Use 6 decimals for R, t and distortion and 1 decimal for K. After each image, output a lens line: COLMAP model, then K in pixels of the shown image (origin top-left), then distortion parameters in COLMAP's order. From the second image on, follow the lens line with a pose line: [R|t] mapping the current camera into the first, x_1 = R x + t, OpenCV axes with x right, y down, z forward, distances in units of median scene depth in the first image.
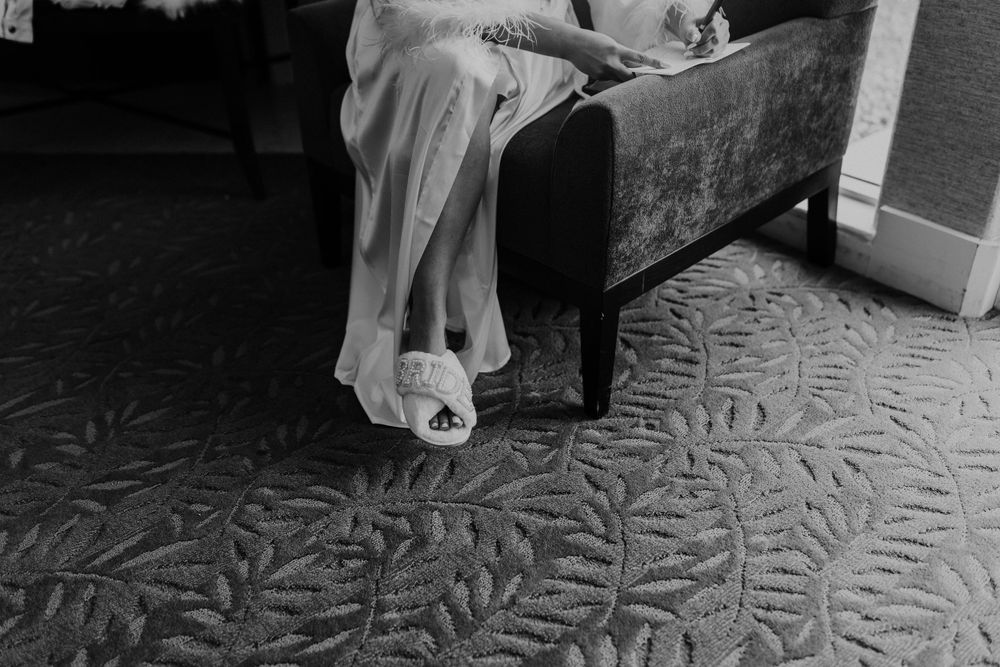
lens RADIAL K [[1010.3, 0, 499.1], [0, 1010.3, 330.1], [0, 0, 1]] dist [0.023030, 0.000000]
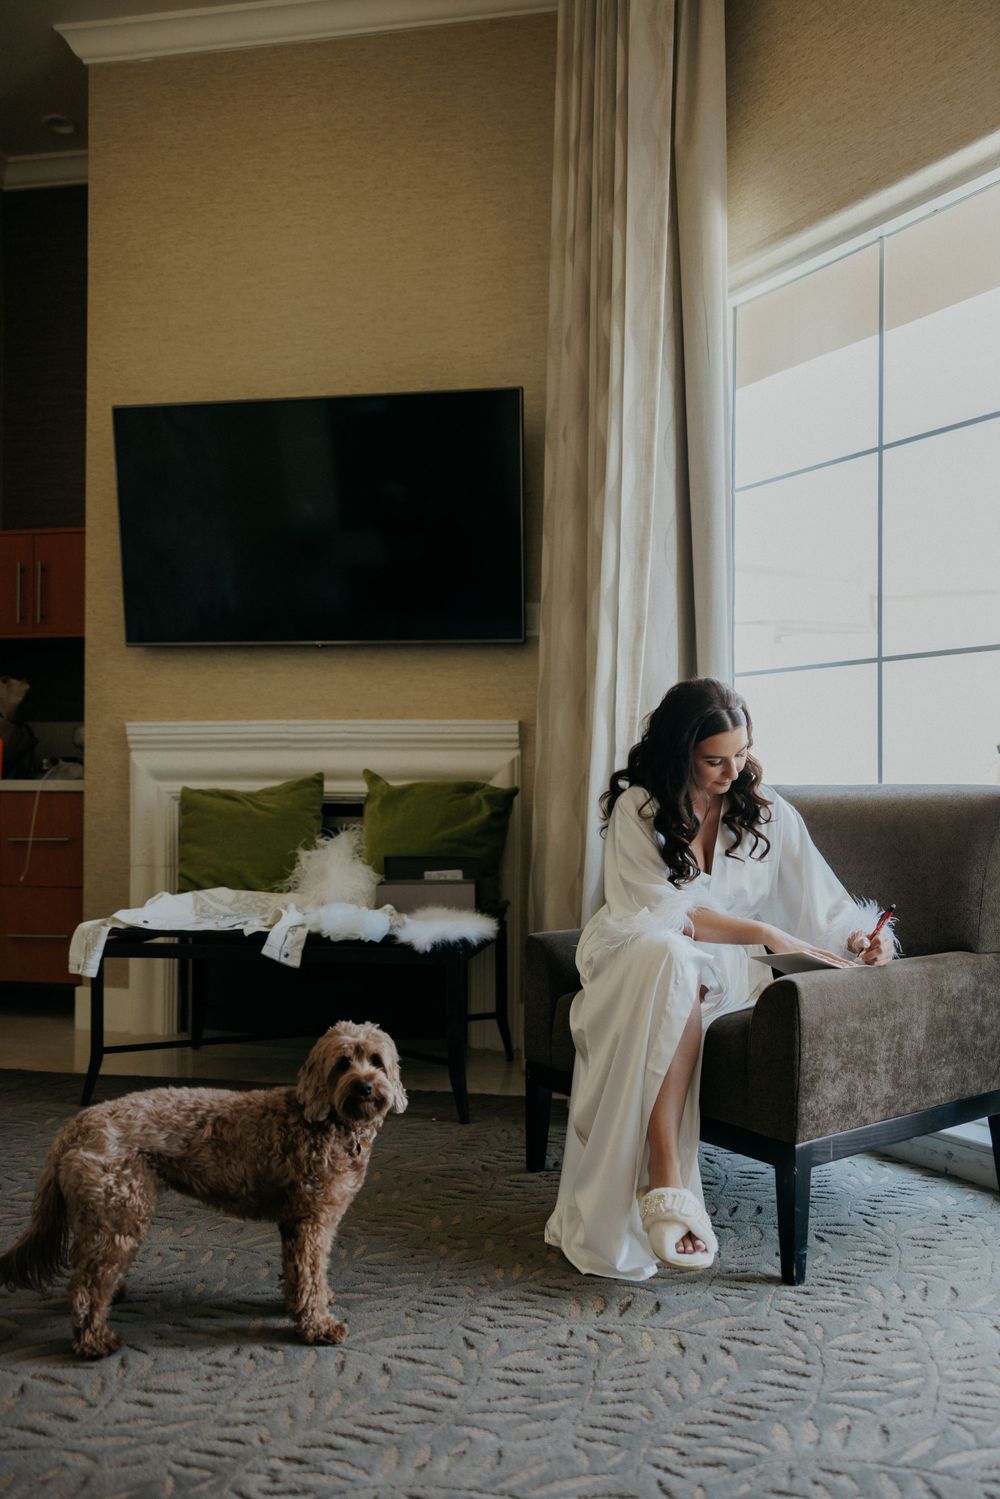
lens RADIAL K [[1251.6, 0, 508.0], [0, 1251.6, 748.4], [0, 0, 1]] dist [0.056445, -0.014183]
pose [[0.991113, 0.032523, -0.128984, -0.051207], [-0.098422, 0.831599, -0.546586, 0.402159], [0.089486, 0.554424, 0.827410, -0.474912]]
